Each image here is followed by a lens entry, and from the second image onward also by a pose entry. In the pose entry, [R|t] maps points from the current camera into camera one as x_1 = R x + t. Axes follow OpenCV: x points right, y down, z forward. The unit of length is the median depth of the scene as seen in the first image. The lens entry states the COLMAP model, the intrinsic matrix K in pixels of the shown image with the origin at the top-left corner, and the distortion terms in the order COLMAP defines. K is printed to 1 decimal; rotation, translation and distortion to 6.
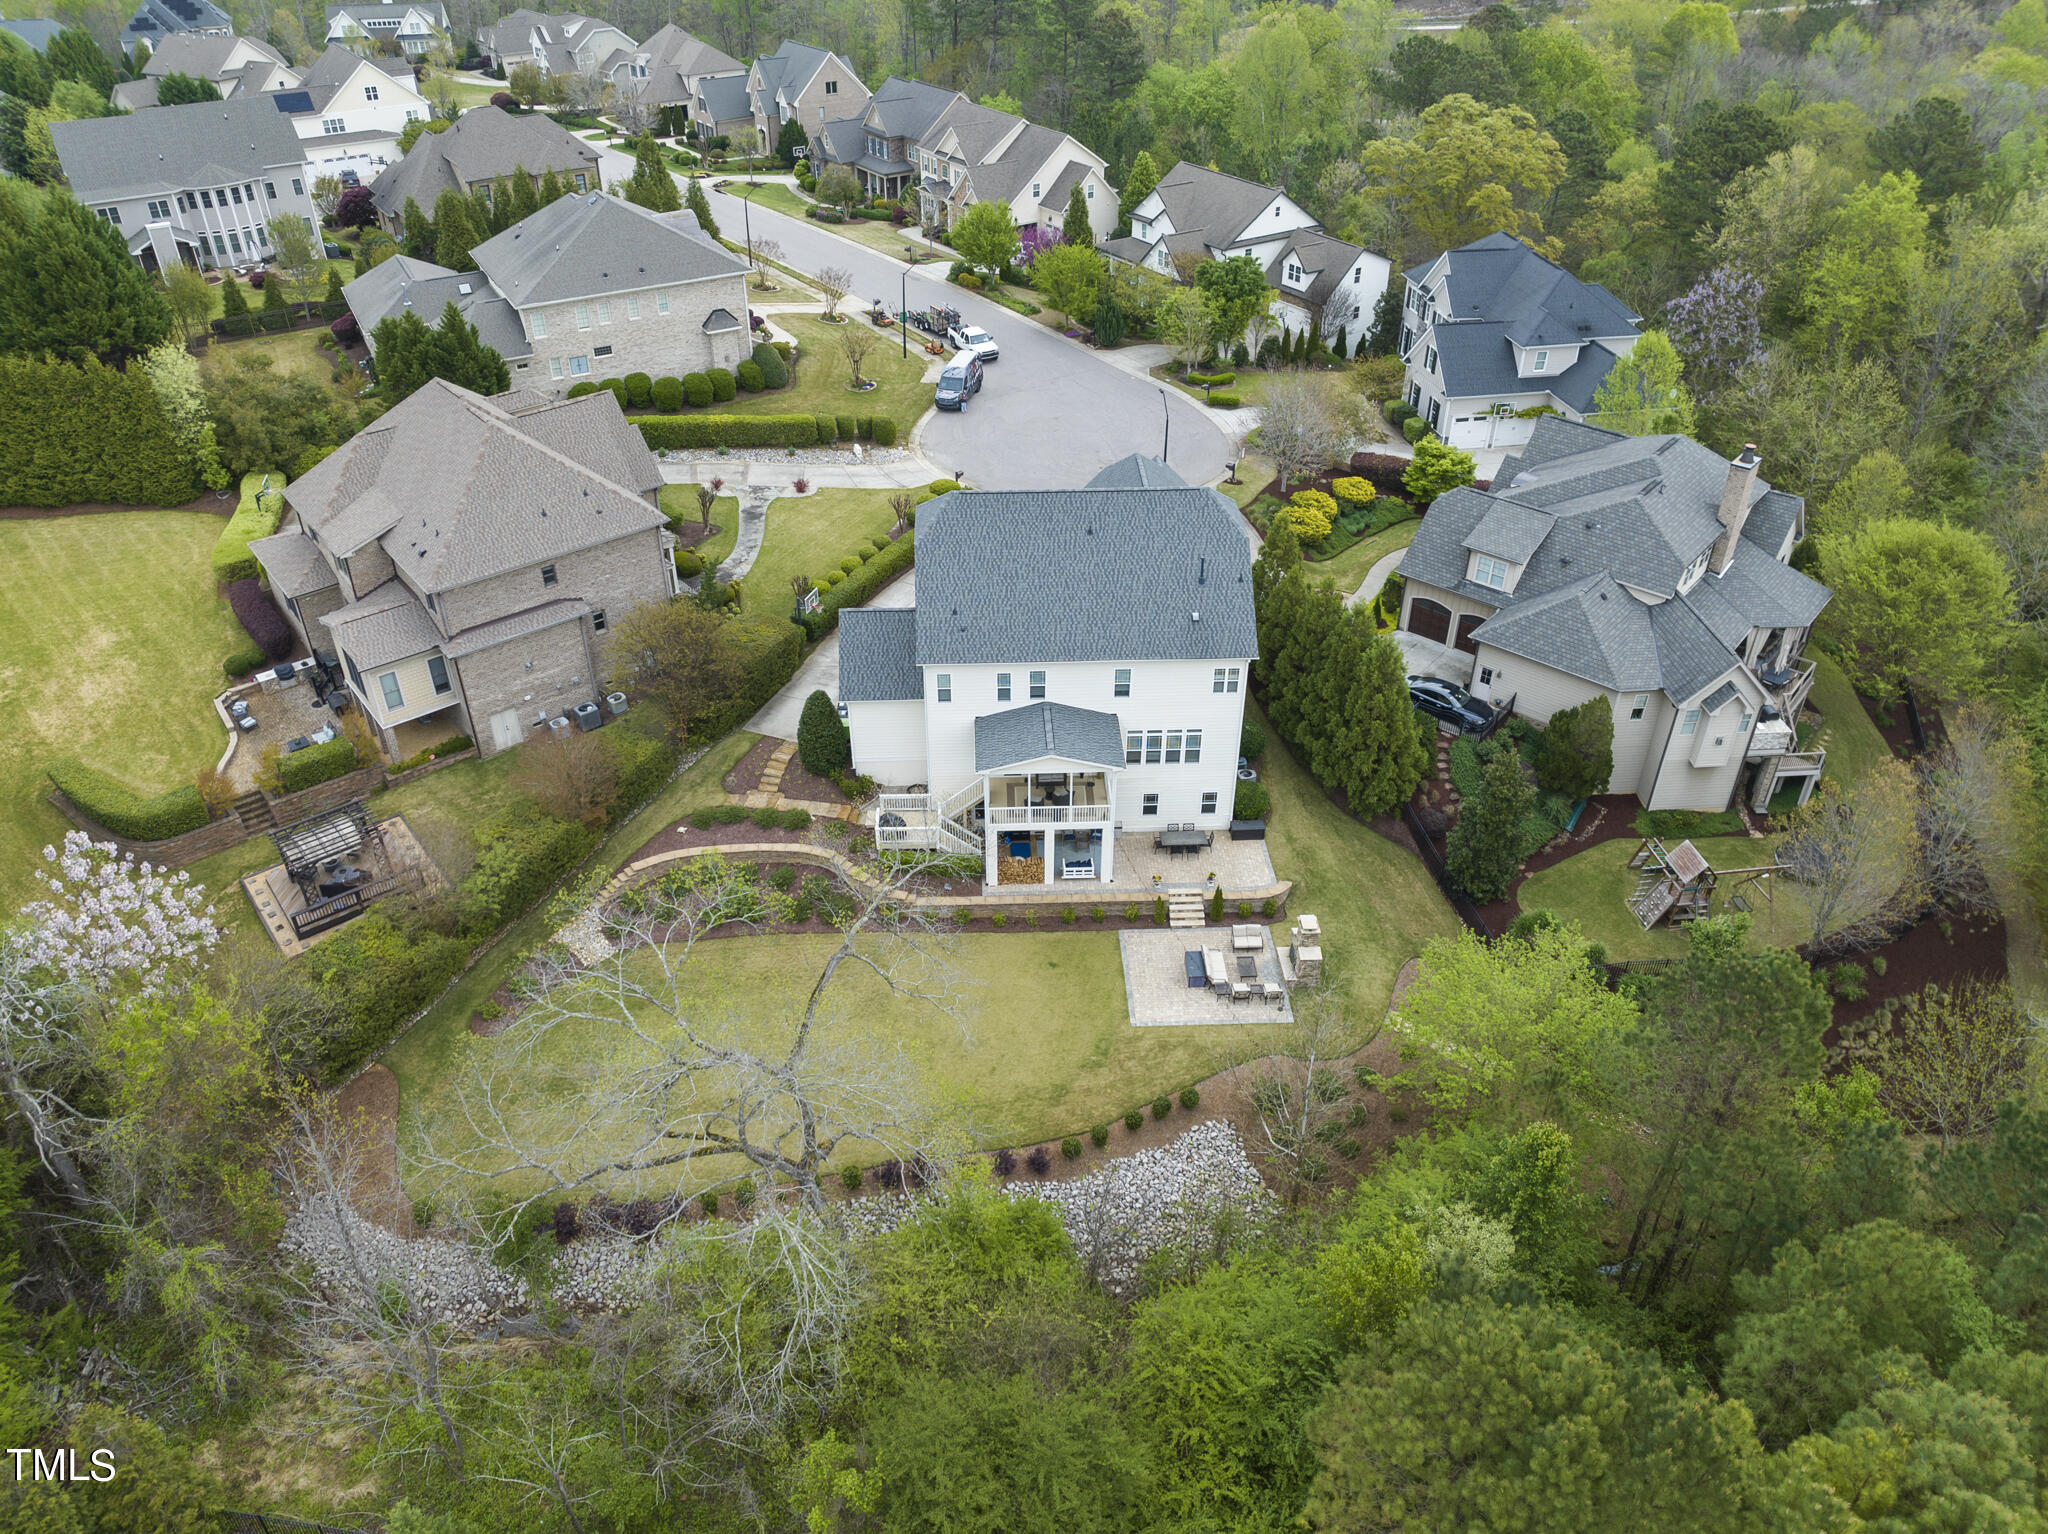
lens RADIAL K [[1466.5, 0, 1020.5], [0, 1466.5, 769.3], [0, 0, 1]] dist [-0.059676, 0.024201]
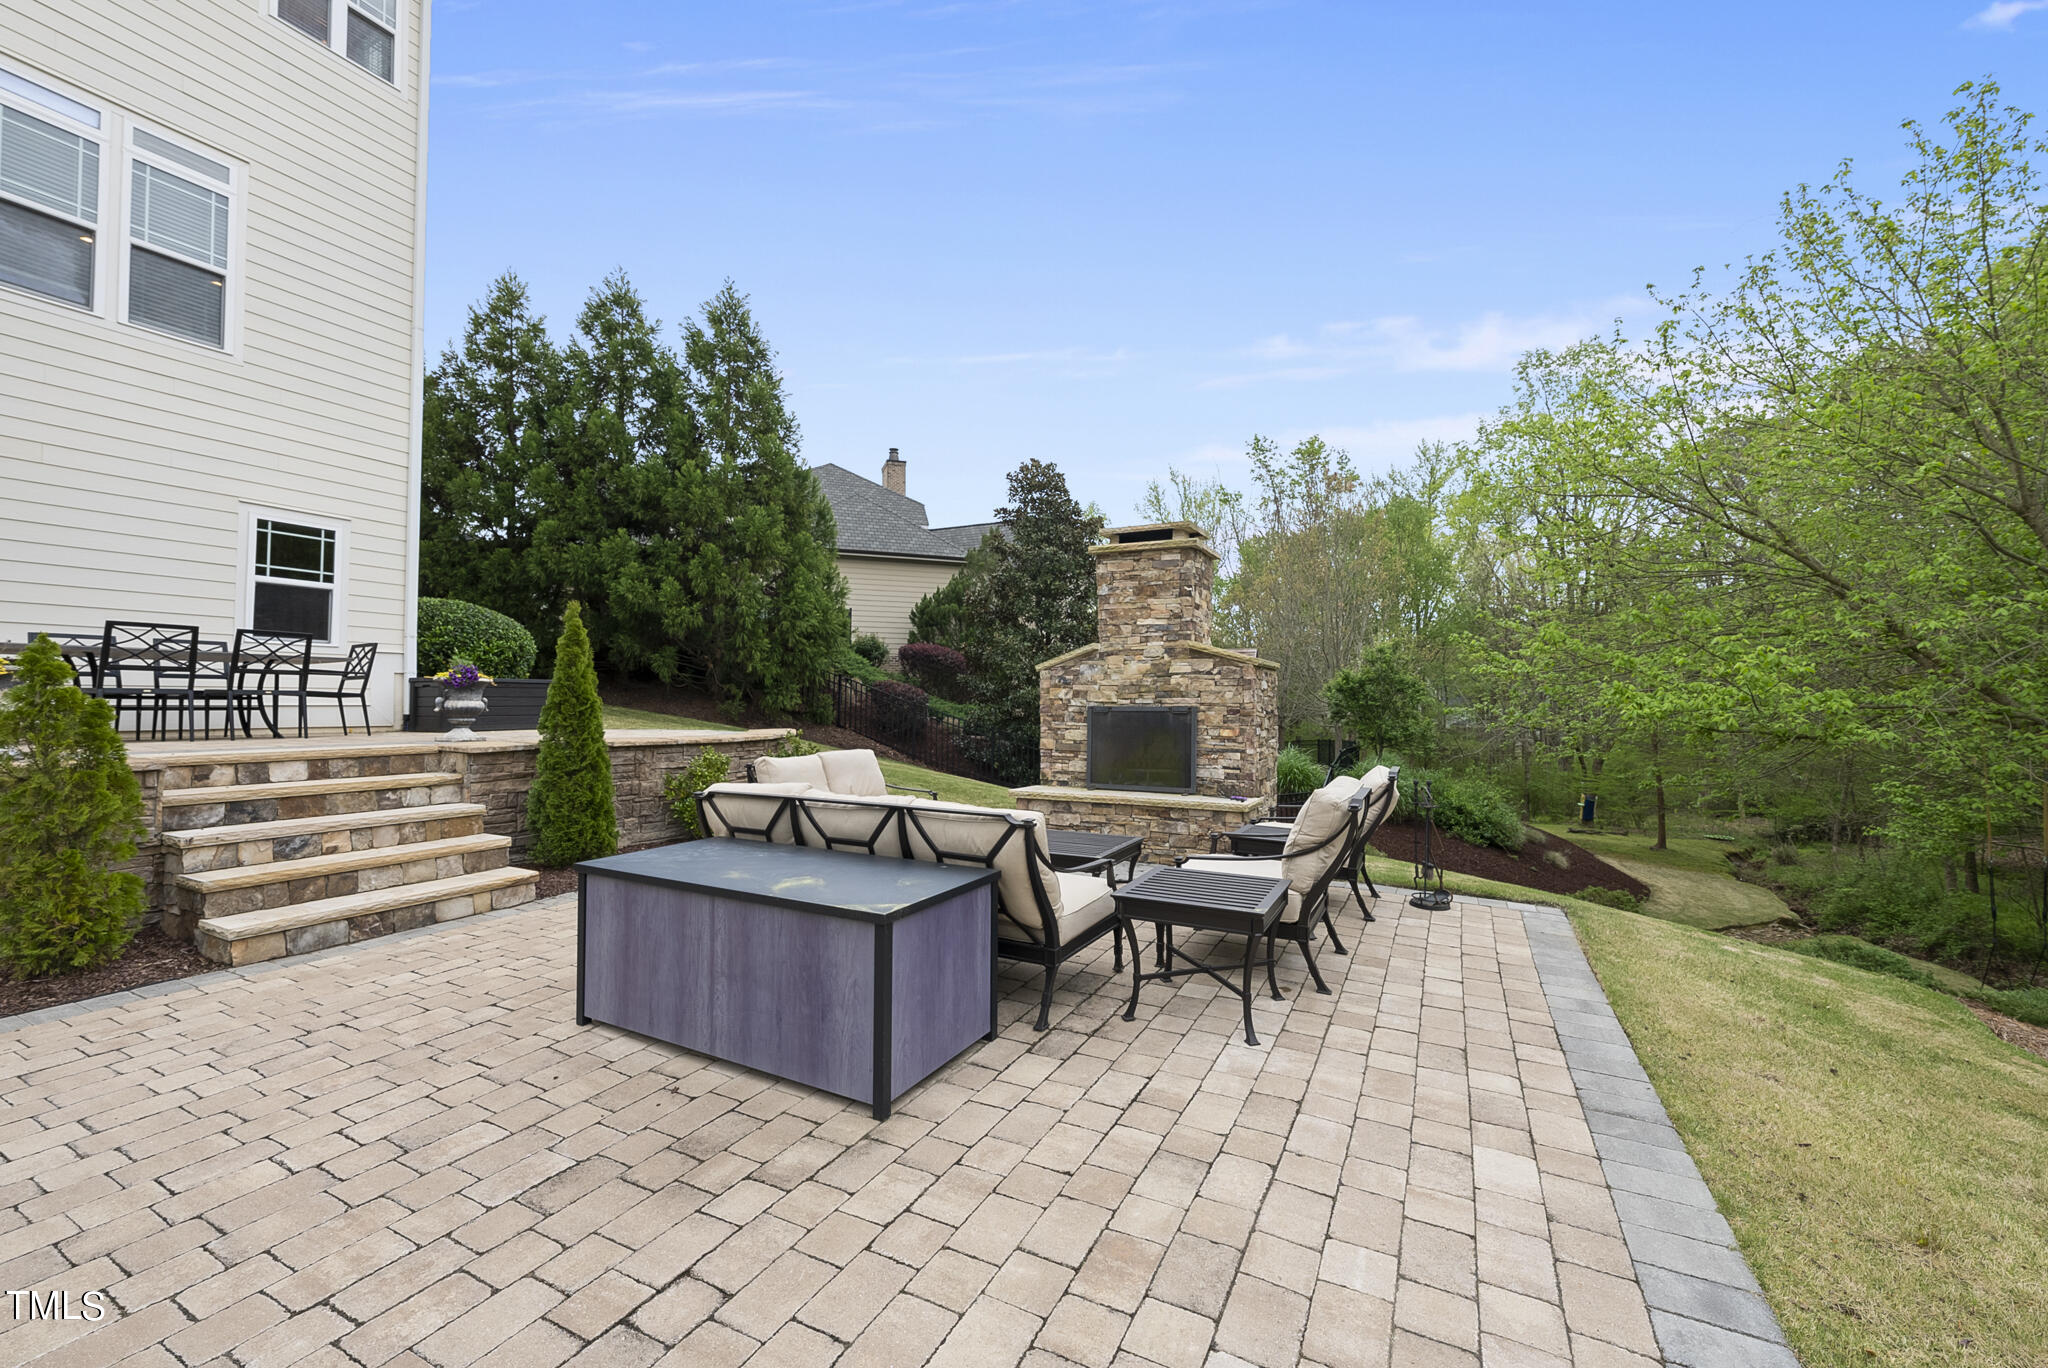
lens RADIAL K [[816.5, 0, 1028.4], [0, 816.5, 681.0], [0, 0, 1]] dist [0.000825, 0.000065]
pose [[0.495404, 0.026014, 0.868273, 0.078262], [0.492366, 0.815070, -0.305345, 0.139156], [-0.715647, 0.578778, 0.390980, 0.918086]]
